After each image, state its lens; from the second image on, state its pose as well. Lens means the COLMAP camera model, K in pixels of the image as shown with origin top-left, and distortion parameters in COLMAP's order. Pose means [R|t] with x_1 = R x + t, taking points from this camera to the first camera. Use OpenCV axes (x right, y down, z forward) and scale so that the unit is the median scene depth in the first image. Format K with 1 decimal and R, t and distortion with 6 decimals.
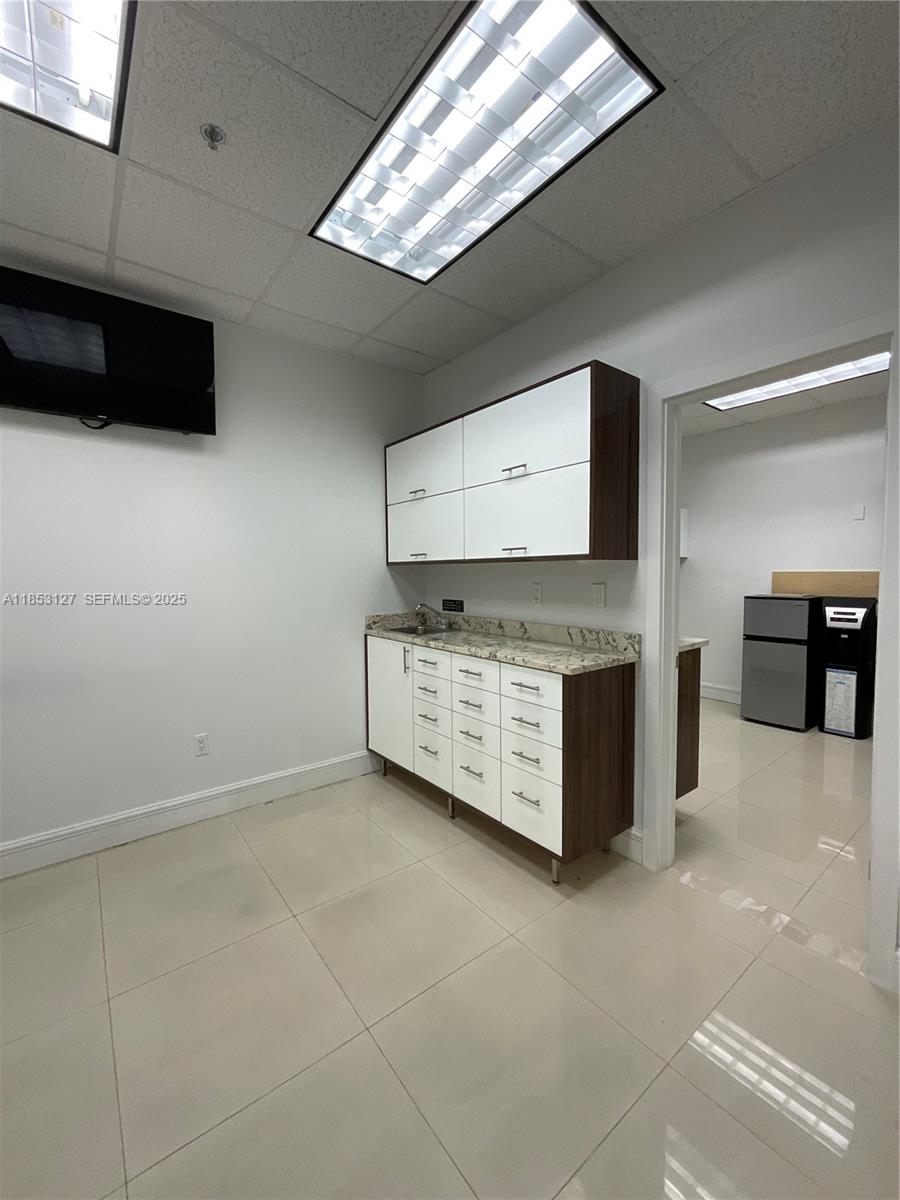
lens RADIAL K [[489.0, 0, 441.1], [0, 489.0, 600.2], [0, 0, 1]] dist [-0.002733, 0.000865]
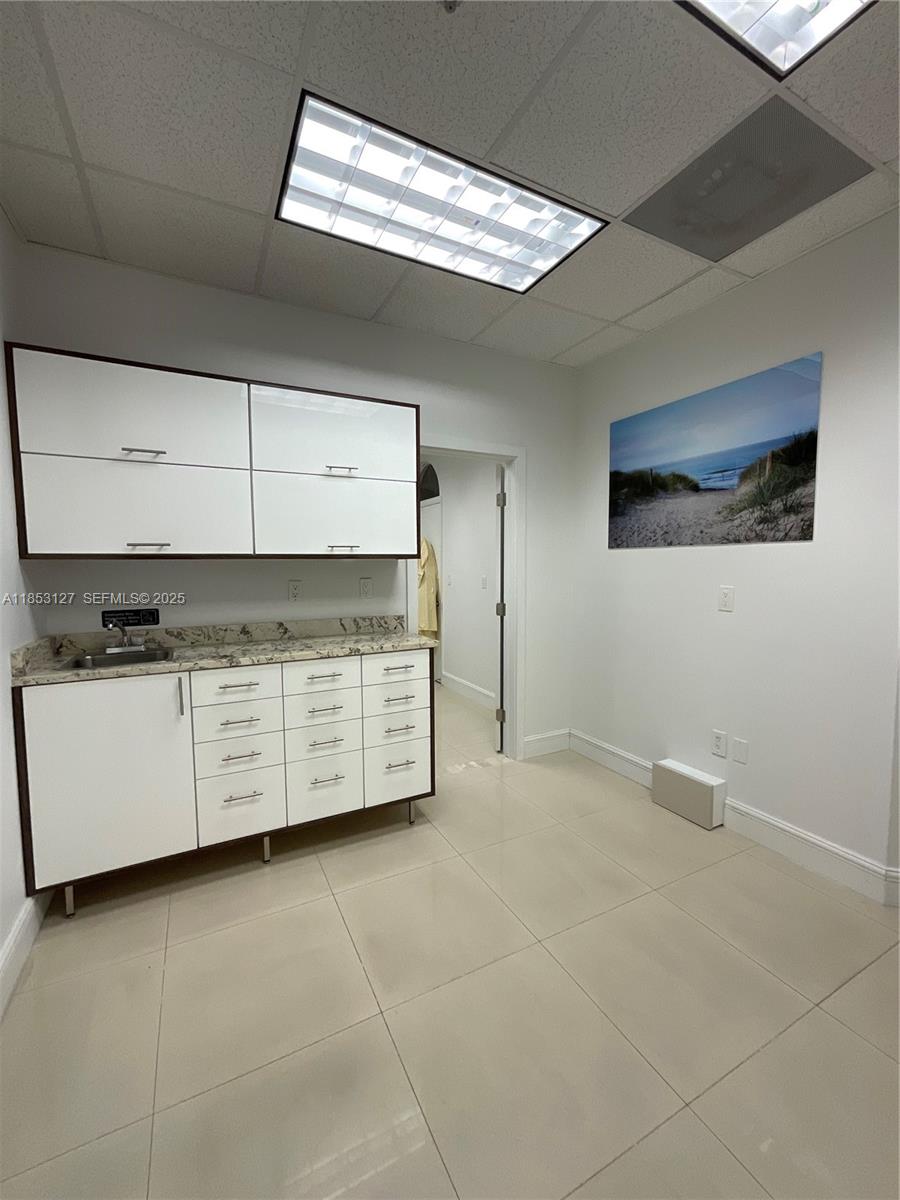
lens RADIAL K [[489.0, 0, 455.2], [0, 489.0, 601.6], [0, 0, 1]] dist [-0.002733, 0.000865]
pose [[0.165483, -0.070692, 0.983676, -0.783219], [0.062321, 0.996184, 0.061107, -0.035123], [-0.984242, 0.051192, 0.169257, 0.561987]]
